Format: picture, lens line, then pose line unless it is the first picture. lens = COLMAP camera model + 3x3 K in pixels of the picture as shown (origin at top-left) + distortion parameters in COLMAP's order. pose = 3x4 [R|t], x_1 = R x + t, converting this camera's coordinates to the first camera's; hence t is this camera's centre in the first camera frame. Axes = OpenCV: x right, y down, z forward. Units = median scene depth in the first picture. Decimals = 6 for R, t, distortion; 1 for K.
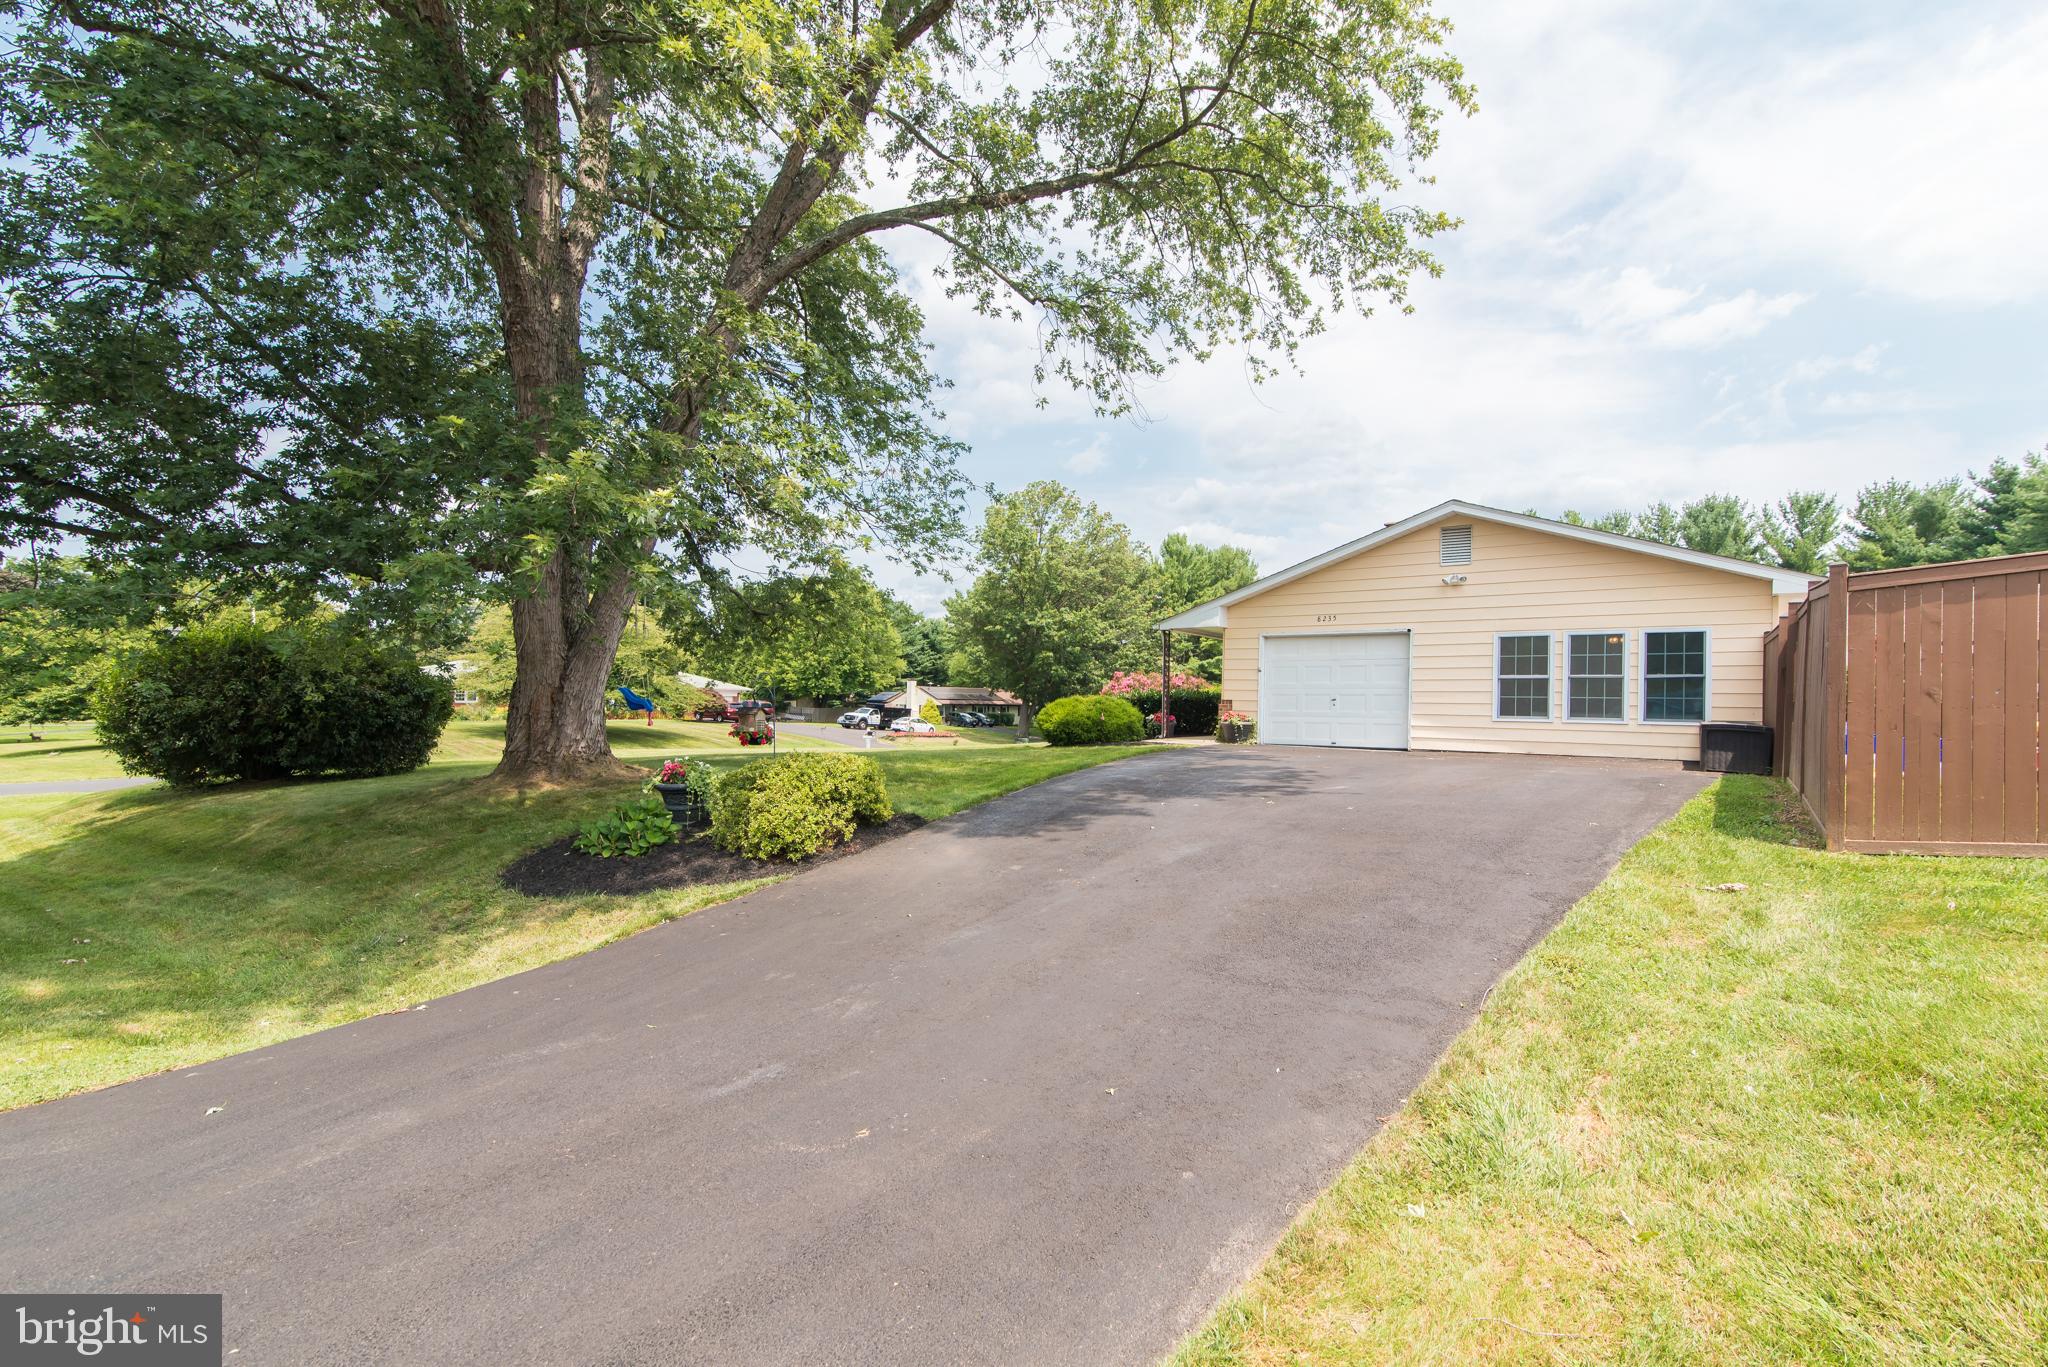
lens RADIAL K [[919.9, 0, 1028.6], [0, 919.9, 694.5], [0, 0, 1]] dist [0.013192, -0.000014]
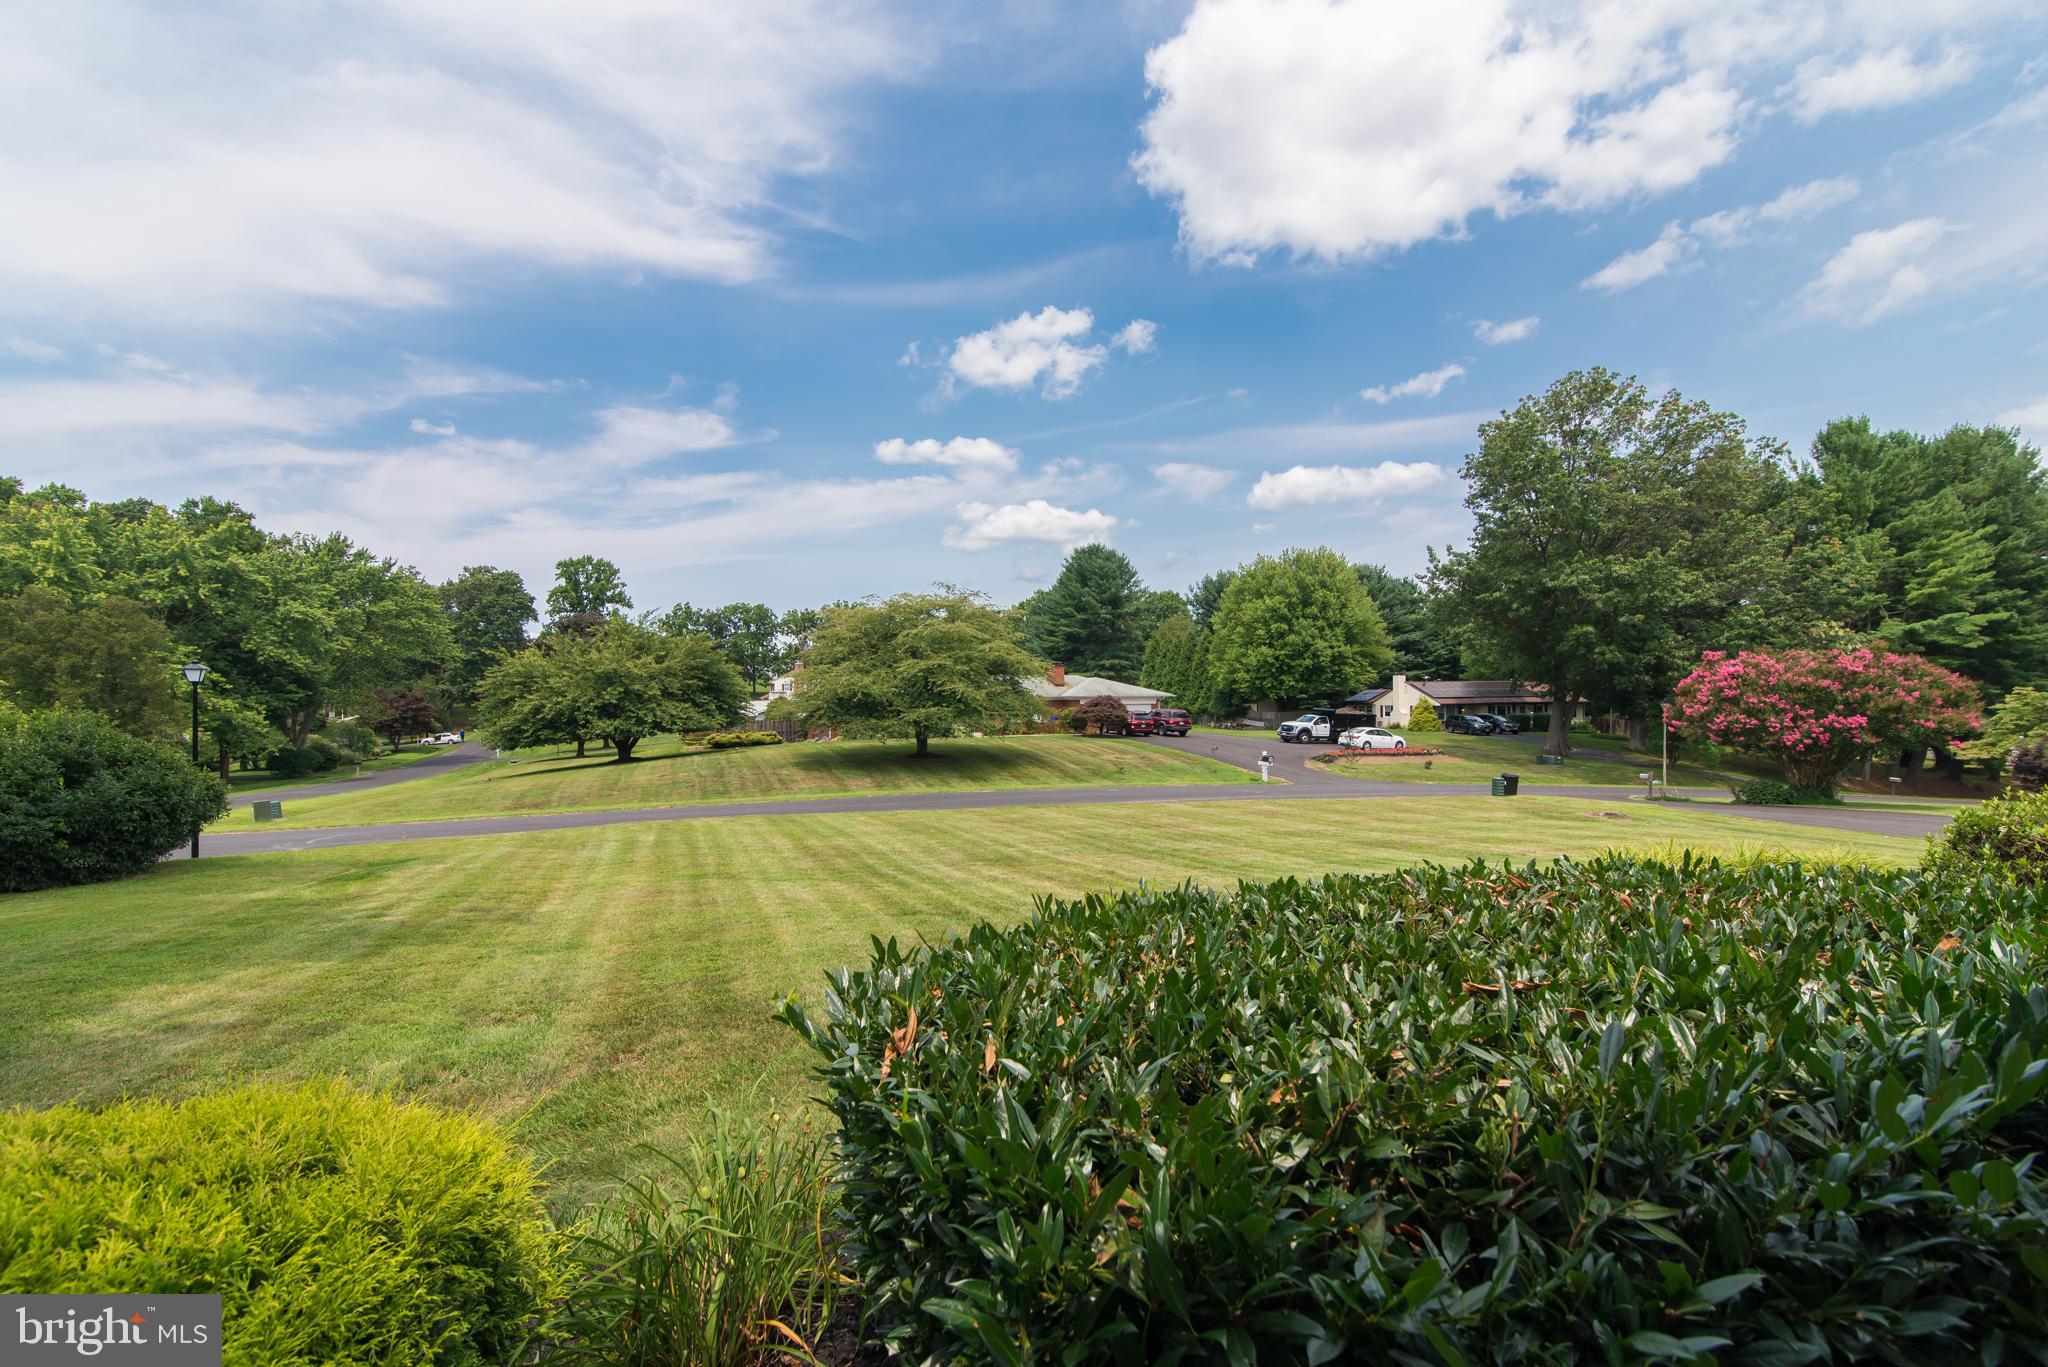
lens RADIAL K [[919.9, 0, 1028.6], [0, 919.9, 694.5], [0, 0, 1]] dist [0.013192, -0.000014]
pose [[0.841296, -0.026809, -0.539909, 0.037298], [0.029550, 0.999557, -0.003586, -0.006248], [0.539766, -0.012938, 0.841715, 0.212570]]
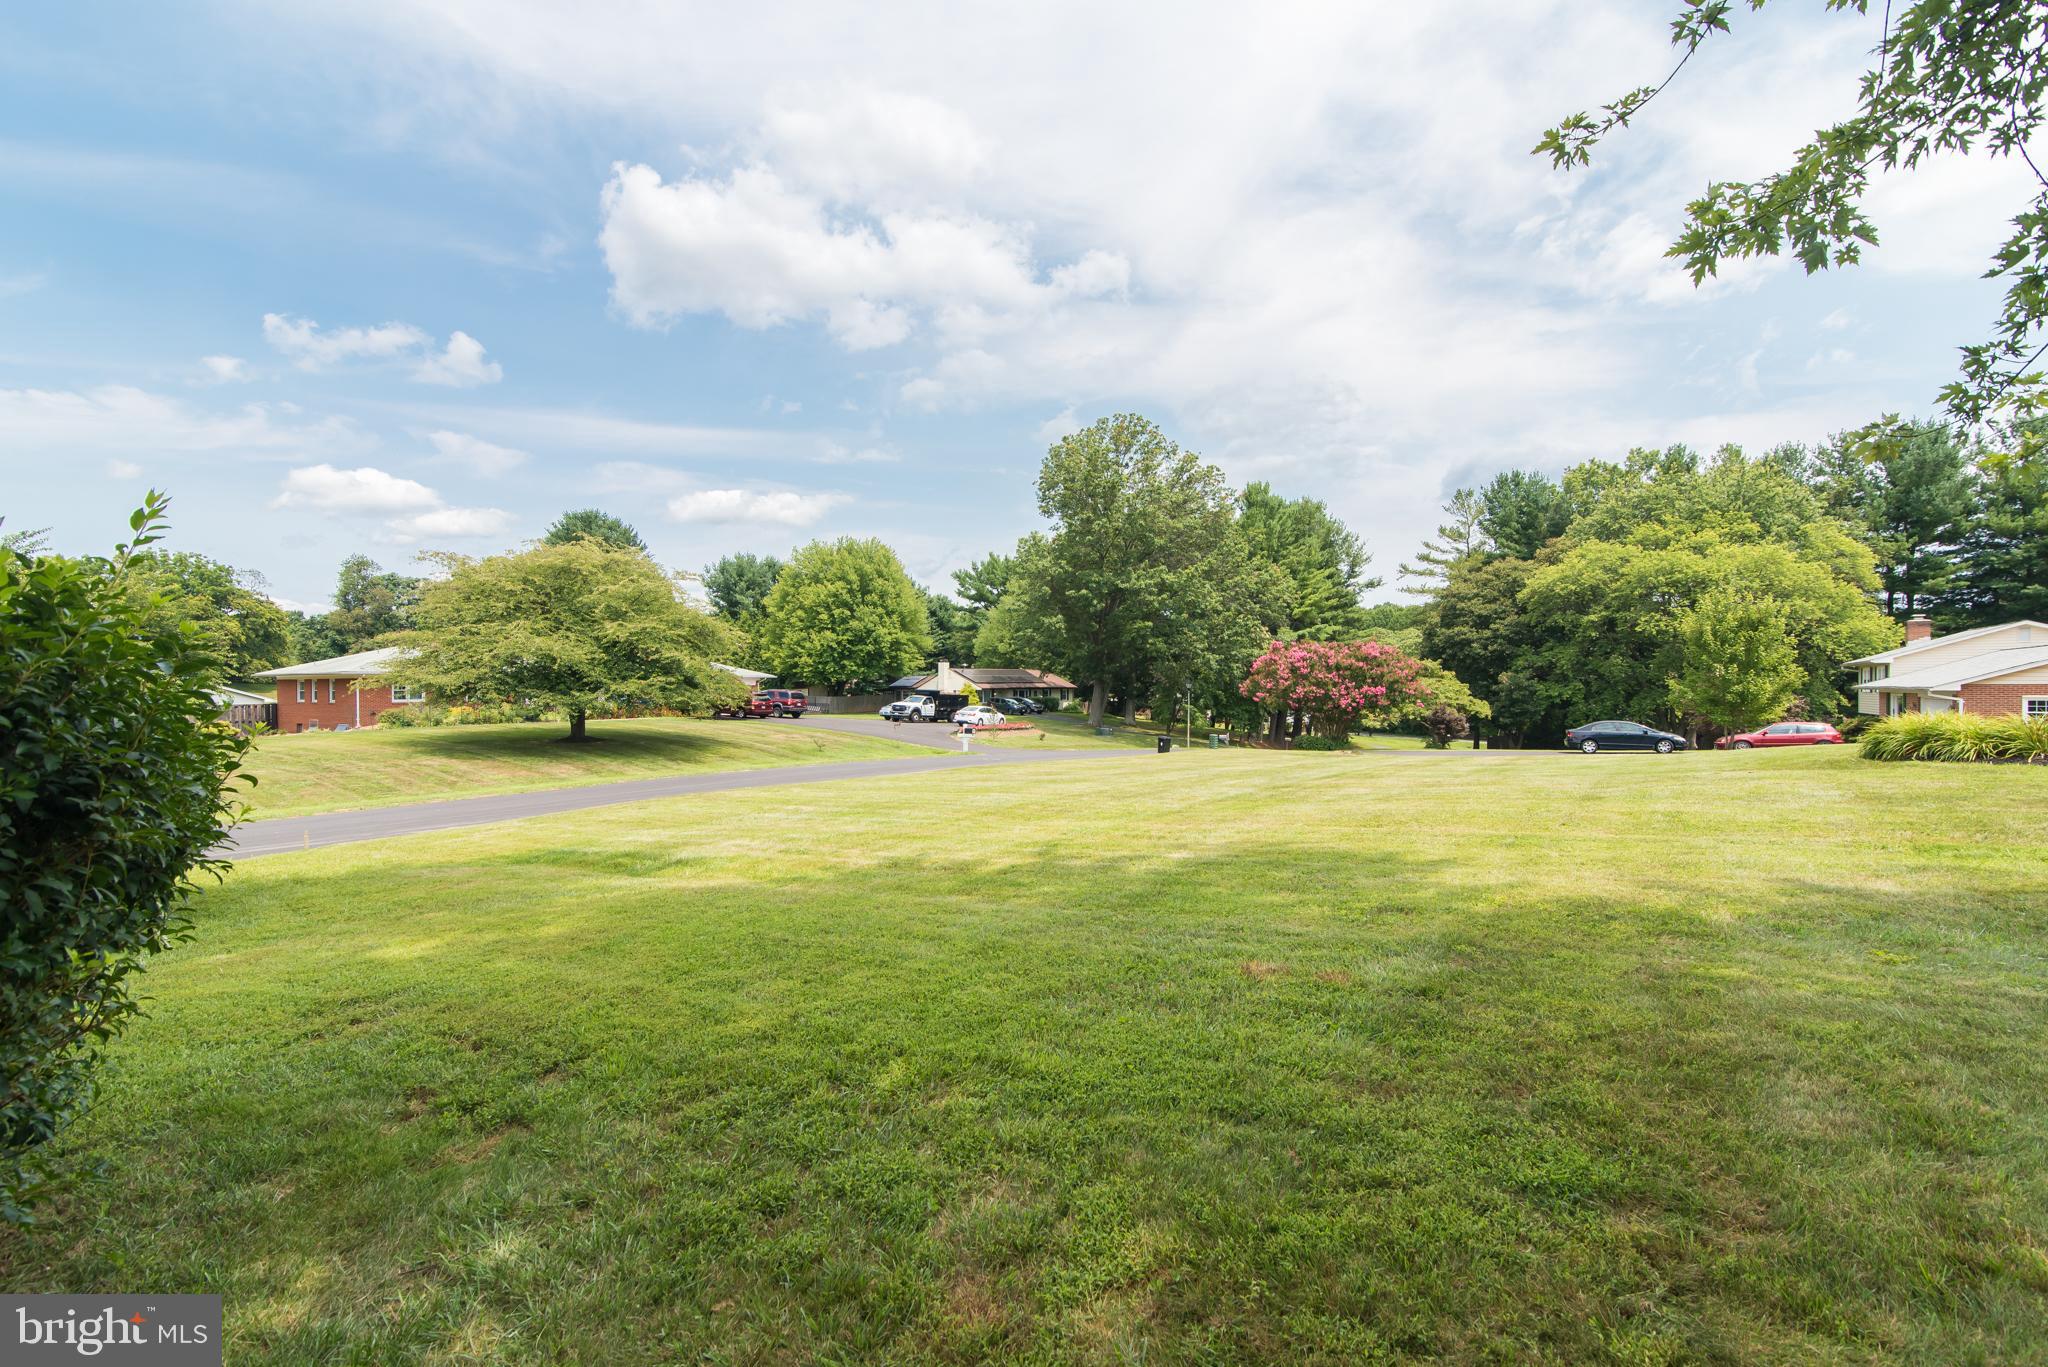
lens RADIAL K [[919.9, 0, 1028.6], [0, 919.9, 694.5], [0, 0, 1]] dist [0.013192, -0.000014]
pose [[0.998901, -0.023483, 0.040564, -0.103528], [0.022670, 0.999535, 0.020402, -0.000594], [-0.041024, -0.019460, 0.998969, 0.174806]]
